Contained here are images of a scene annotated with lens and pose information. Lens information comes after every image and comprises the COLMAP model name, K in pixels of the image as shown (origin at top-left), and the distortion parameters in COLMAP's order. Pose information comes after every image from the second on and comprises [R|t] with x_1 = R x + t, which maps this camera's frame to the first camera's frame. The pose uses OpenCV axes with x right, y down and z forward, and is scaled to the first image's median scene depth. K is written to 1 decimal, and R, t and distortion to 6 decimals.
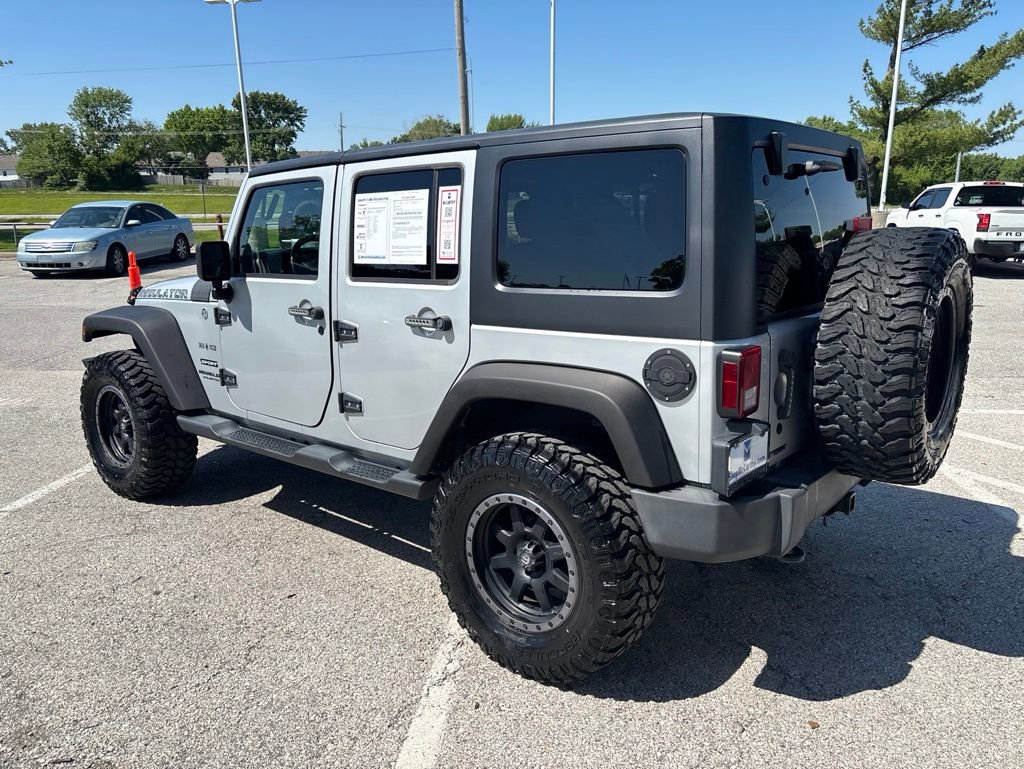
lens RADIAL K [[774.7, 0, 507.7], [0, 774.7, 388.7], [0, 0, 1]] dist [0.051096, -0.062302]
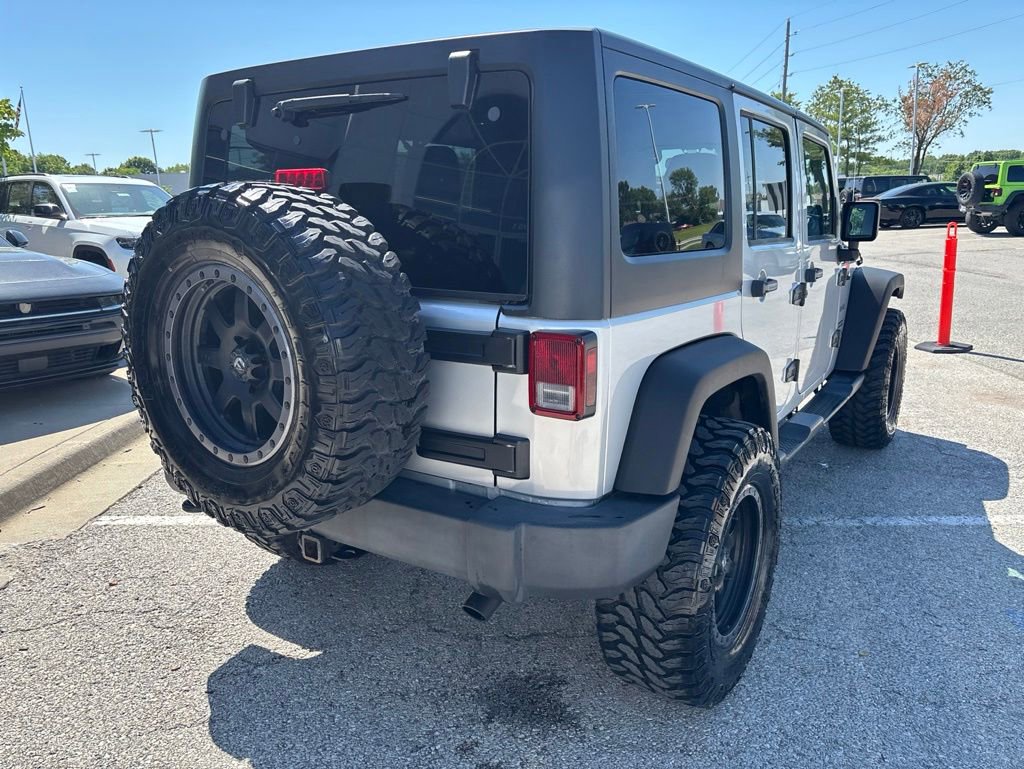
lens RADIAL K [[774.7, 0, 509.3], [0, 774.7, 393.7], [0, 0, 1]] dist [0.051096, -0.062302]
pose [[0.093255, 0.250132, -0.963710, 1.047235], [-0.214390, 0.950267, 0.225897, -0.191331], [0.972286, 0.185544, 0.142243, 0.951816]]
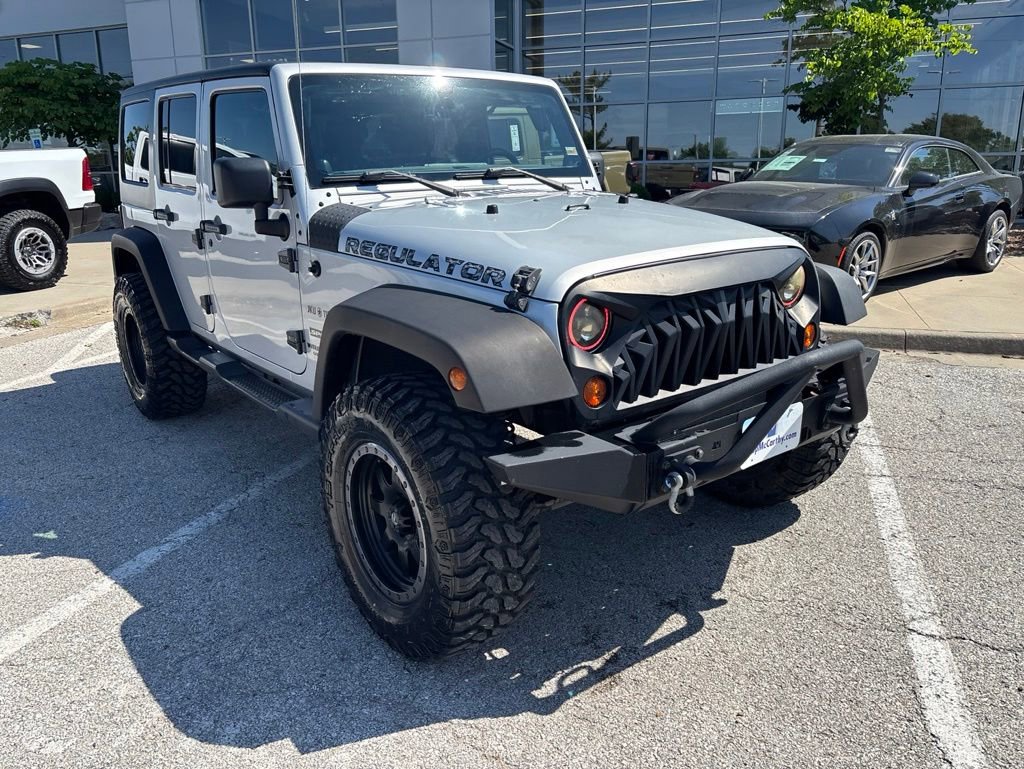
lens RADIAL K [[774.7, 0, 508.8], [0, 774.7, 391.9], [0, 0, 1]] dist [0.051096, -0.062302]
pose [[-0.973377, -0.042134, 0.225302, -0.607728], [0.074580, 0.871251, 0.485139, -0.494016], [-0.216735, 0.489027, -0.844914, 2.409319]]
